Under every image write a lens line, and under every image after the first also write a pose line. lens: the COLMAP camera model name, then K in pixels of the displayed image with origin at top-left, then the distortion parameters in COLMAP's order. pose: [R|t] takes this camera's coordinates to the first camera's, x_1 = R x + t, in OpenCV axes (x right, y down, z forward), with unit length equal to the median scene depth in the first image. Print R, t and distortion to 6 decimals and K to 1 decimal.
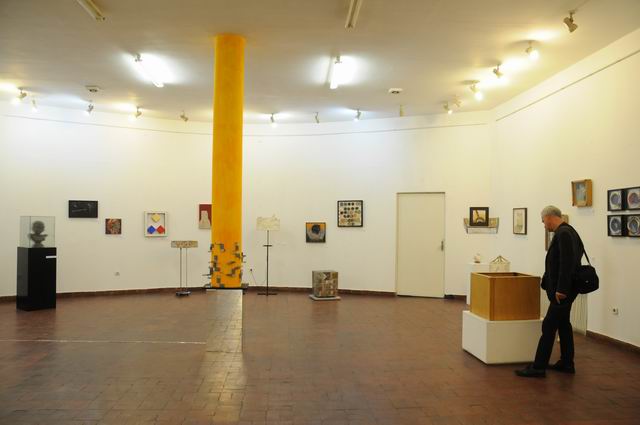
lens RADIAL K [[487.3, 0, 317.6], [0, 487.3, 218.1], [0, 0, 1]] dist [-0.044850, 0.018505]
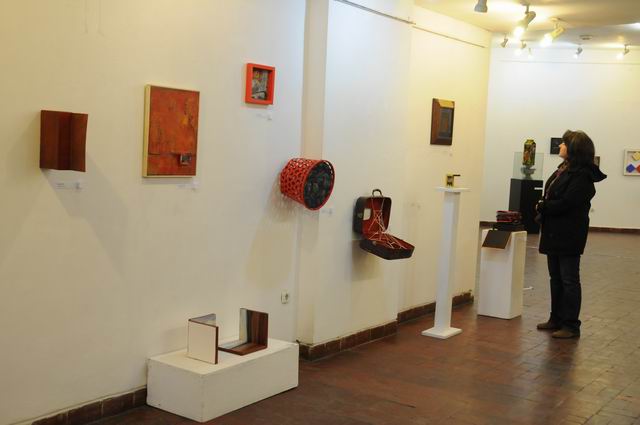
lens RADIAL K [[762.0, 0, 318.8], [0, 762.0, 213.8], [0, 0, 1]] dist [0.056036, 0.000000]
pose [[0.767049, 0.078229, -0.636802, 0.184285], [-0.027576, 0.995641, 0.089096, -0.006156], [0.640996, -0.050781, 0.765863, -0.649887]]
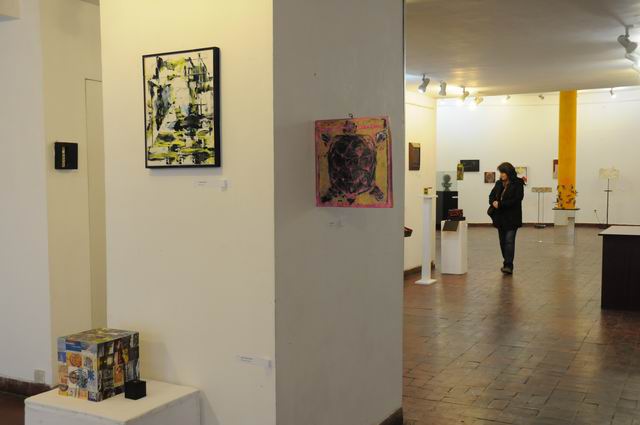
lens RADIAL K [[685.9, 0, 315.0], [0, 685.9, 216.4], [0, 0, 1]] dist [-0.000897, 0.000000]
pose [[0.835468, 0.017357, -0.549264, 0.268236], [0.021956, 0.997649, 0.064922, -0.011262], [0.549100, -0.066300, 0.833123, -1.015887]]
